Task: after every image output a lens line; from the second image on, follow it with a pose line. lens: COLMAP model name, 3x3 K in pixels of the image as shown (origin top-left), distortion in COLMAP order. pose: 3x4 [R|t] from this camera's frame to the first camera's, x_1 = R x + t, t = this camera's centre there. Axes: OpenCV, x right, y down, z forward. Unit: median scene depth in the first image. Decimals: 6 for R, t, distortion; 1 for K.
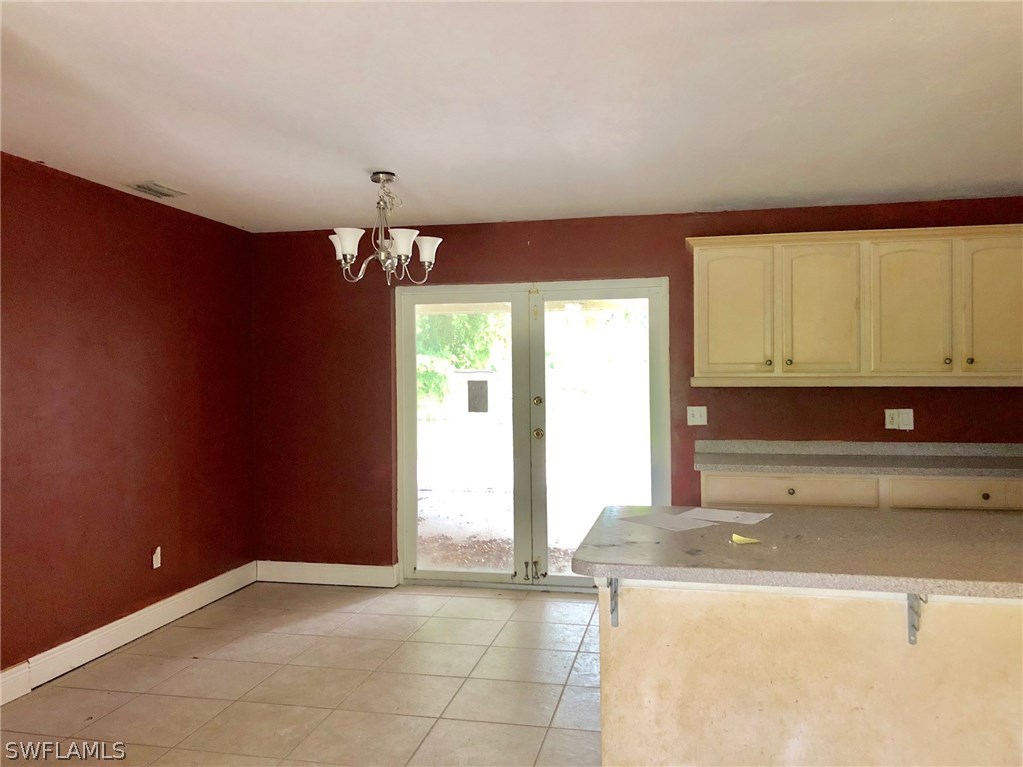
lens RADIAL K [[849.4, 0, 465.9], [0, 849.4, 367.5], [0, 0, 1]] dist [0.013542, -0.008466]
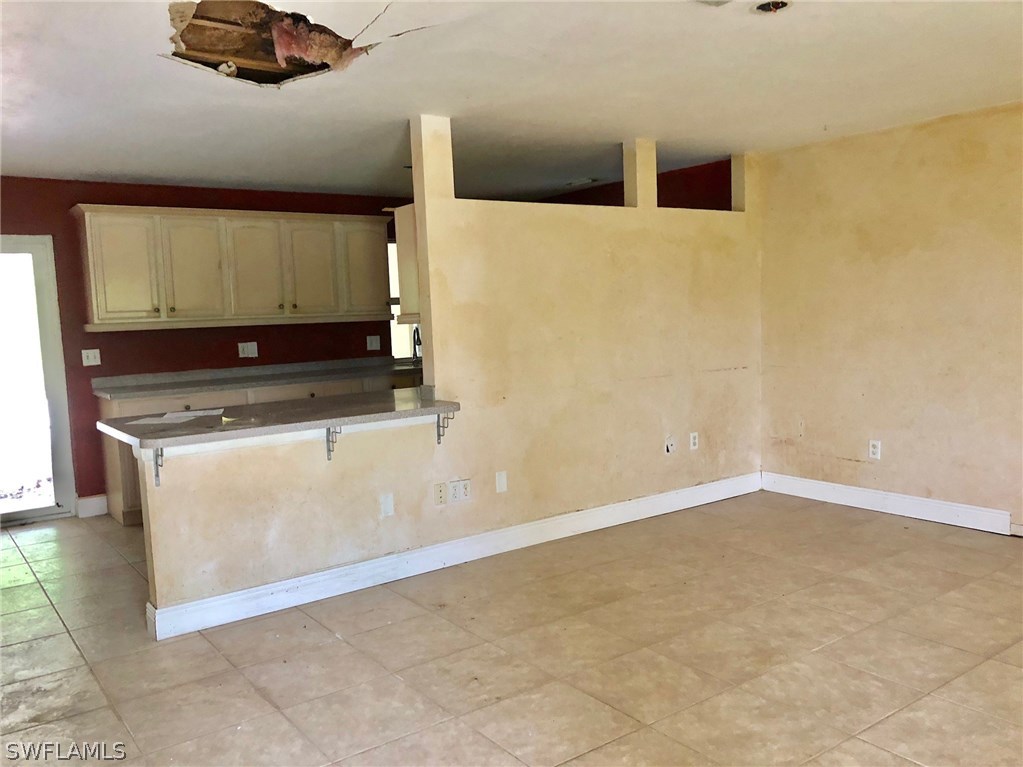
lens RADIAL K [[856.5, 0, 511.5], [0, 856.5, 383.5], [0, 0, 1]] dist [0.107577, -0.226732]
pose [[0.638873, -0.084589, 0.764648, -0.296259], [0.028952, 0.995876, 0.085979, 0.007440], [-0.768767, -0.032791, 0.638687, -0.223253]]
